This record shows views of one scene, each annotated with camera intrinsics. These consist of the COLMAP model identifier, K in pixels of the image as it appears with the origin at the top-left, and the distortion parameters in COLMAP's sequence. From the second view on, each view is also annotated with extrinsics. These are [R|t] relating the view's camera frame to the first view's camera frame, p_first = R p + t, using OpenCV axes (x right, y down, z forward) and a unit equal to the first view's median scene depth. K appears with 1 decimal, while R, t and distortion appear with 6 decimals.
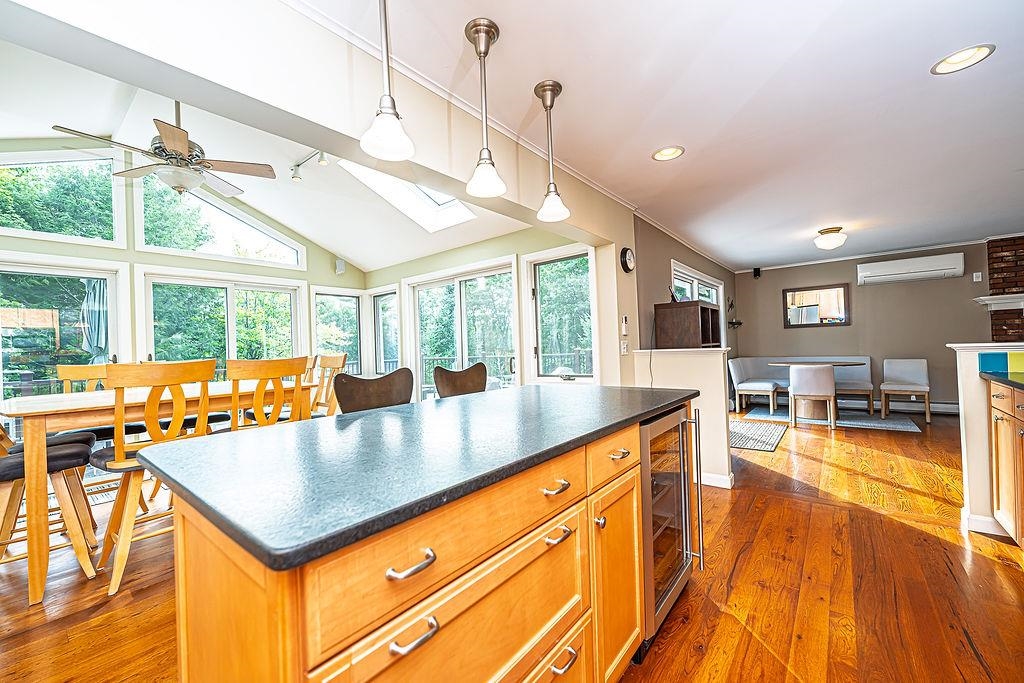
lens RADIAL K [[411.3, 0, 516.2], [0, 411.3, 343.4], [0, 0, 1]] dist [-0.000875, 0.000728]
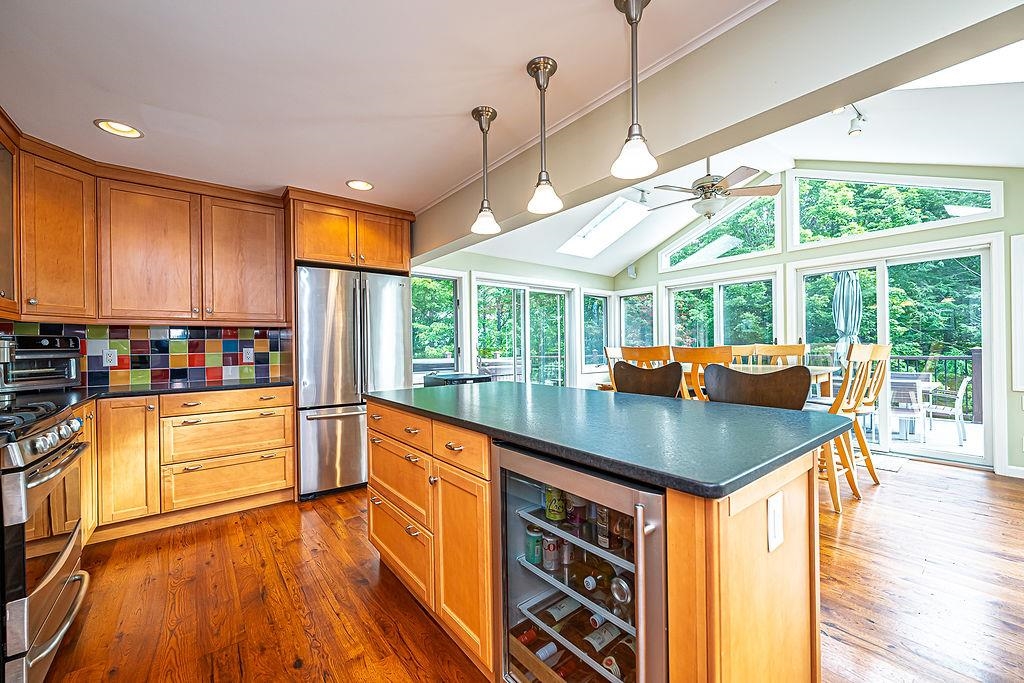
lens RADIAL K [[411.3, 0, 514.5], [0, 411.3, 347.4], [0, 0, 1]] dist [-0.000875, 0.000728]
pose [[-0.207794, 0.038499, -0.977415, 0.357047], [0.030981, 0.998983, 0.032762, -0.008633], [0.977682, -0.023473, -0.208775, 0.386431]]
